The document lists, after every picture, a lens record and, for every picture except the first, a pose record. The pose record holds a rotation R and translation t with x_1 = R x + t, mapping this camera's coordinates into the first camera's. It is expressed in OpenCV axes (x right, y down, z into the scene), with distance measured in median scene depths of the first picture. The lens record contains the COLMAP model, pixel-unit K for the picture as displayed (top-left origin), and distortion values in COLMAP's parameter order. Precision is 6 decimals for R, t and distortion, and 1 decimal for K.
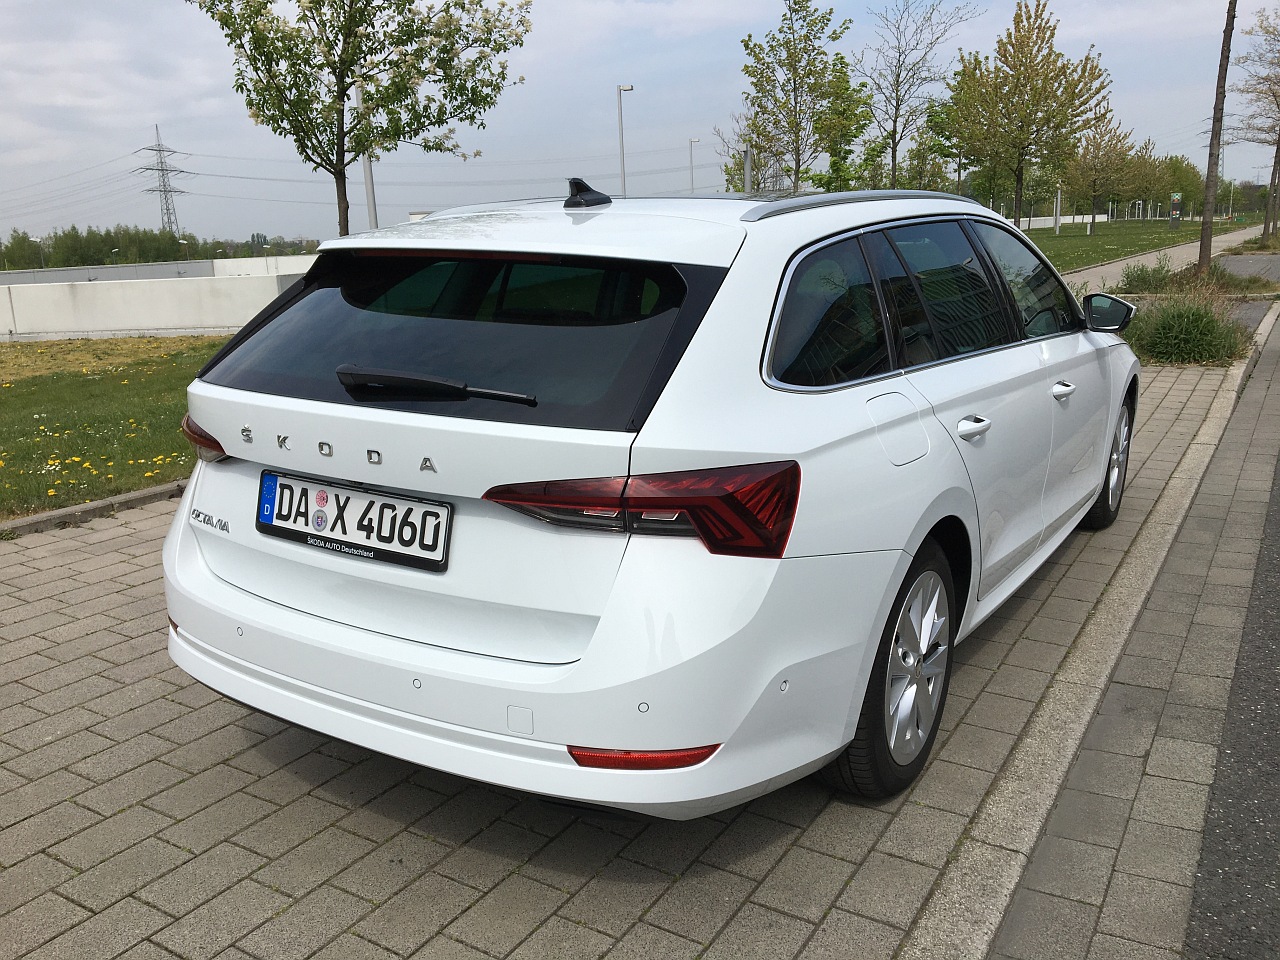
lens RADIAL K [[1084.1, 0, 630.0], [0, 1084.1, 473.8], [0, 0, 1]] dist [0.091197, -0.146638]
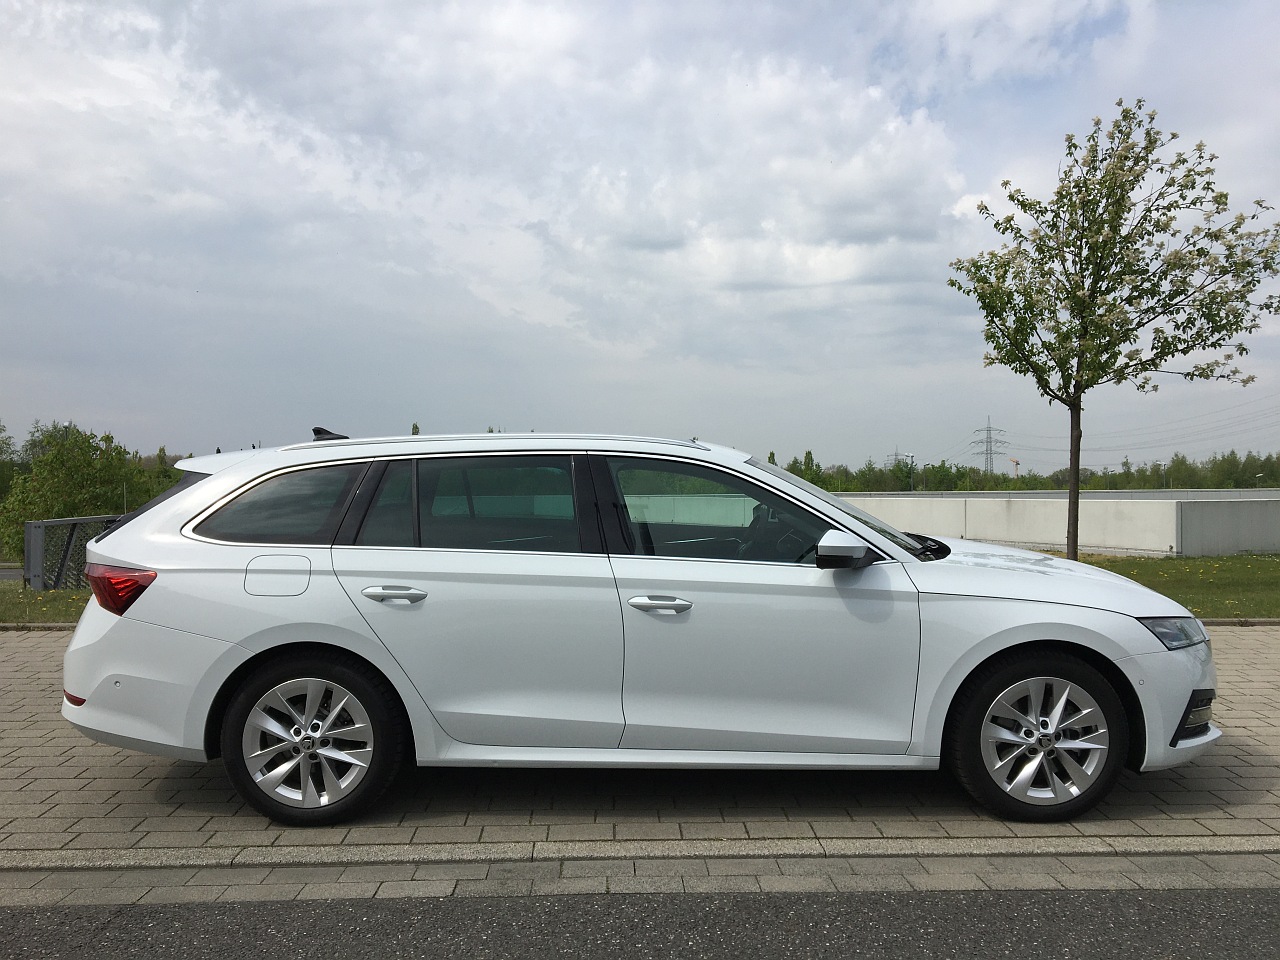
lens RADIAL K [[1084.1, 0, 630.0], [0, 1084.1, 473.8], [0, 0, 1]] dist [0.091197, -0.146638]
pose [[0.546367, 0.031604, -0.836950, 1.128927], [-0.197322, 0.976016, -0.091958, -0.085988], [0.813970, 0.215391, 0.539499, 0.300714]]
